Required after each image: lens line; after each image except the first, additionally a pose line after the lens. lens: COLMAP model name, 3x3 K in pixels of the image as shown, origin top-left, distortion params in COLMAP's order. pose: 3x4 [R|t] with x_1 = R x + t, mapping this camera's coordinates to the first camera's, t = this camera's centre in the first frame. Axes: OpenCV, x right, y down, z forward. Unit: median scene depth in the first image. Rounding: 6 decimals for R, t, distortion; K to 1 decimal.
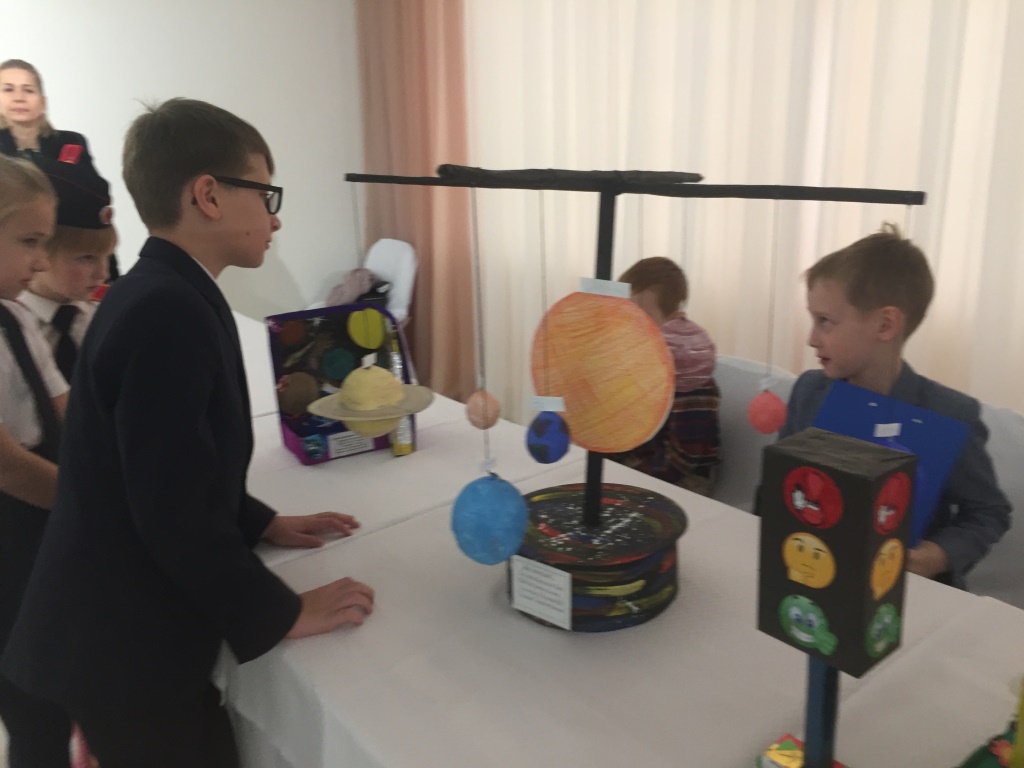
lens RADIAL K [[868.4, 0, 508.8], [0, 868.4, 375.9], [0, 0, 1]] dist [-0.000872, 0.000360]
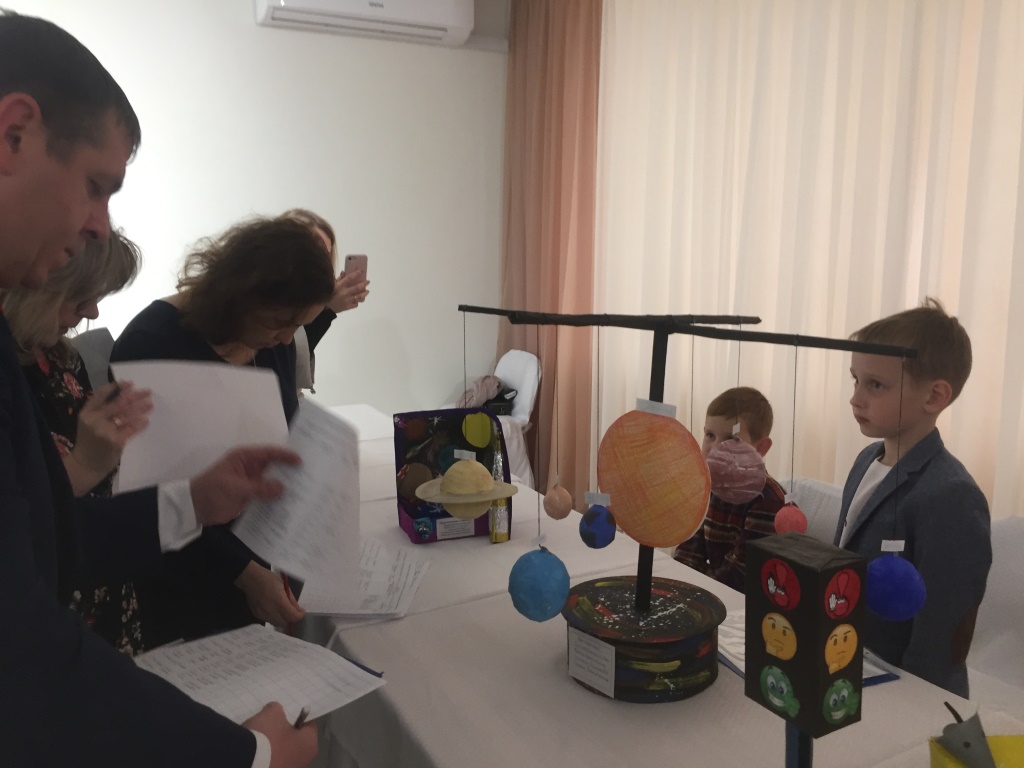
lens RADIAL K [[862.7, 0, 506.8], [0, 862.7, 385.4], [0, 0, 1]] dist [0.015526, -0.020012]
pose [[0.985228, 0.060976, -0.160026, 0.090423], [-0.078876, 0.991017, -0.107996, 0.013209], [0.152004, 0.119023, 0.981187, -0.213965]]
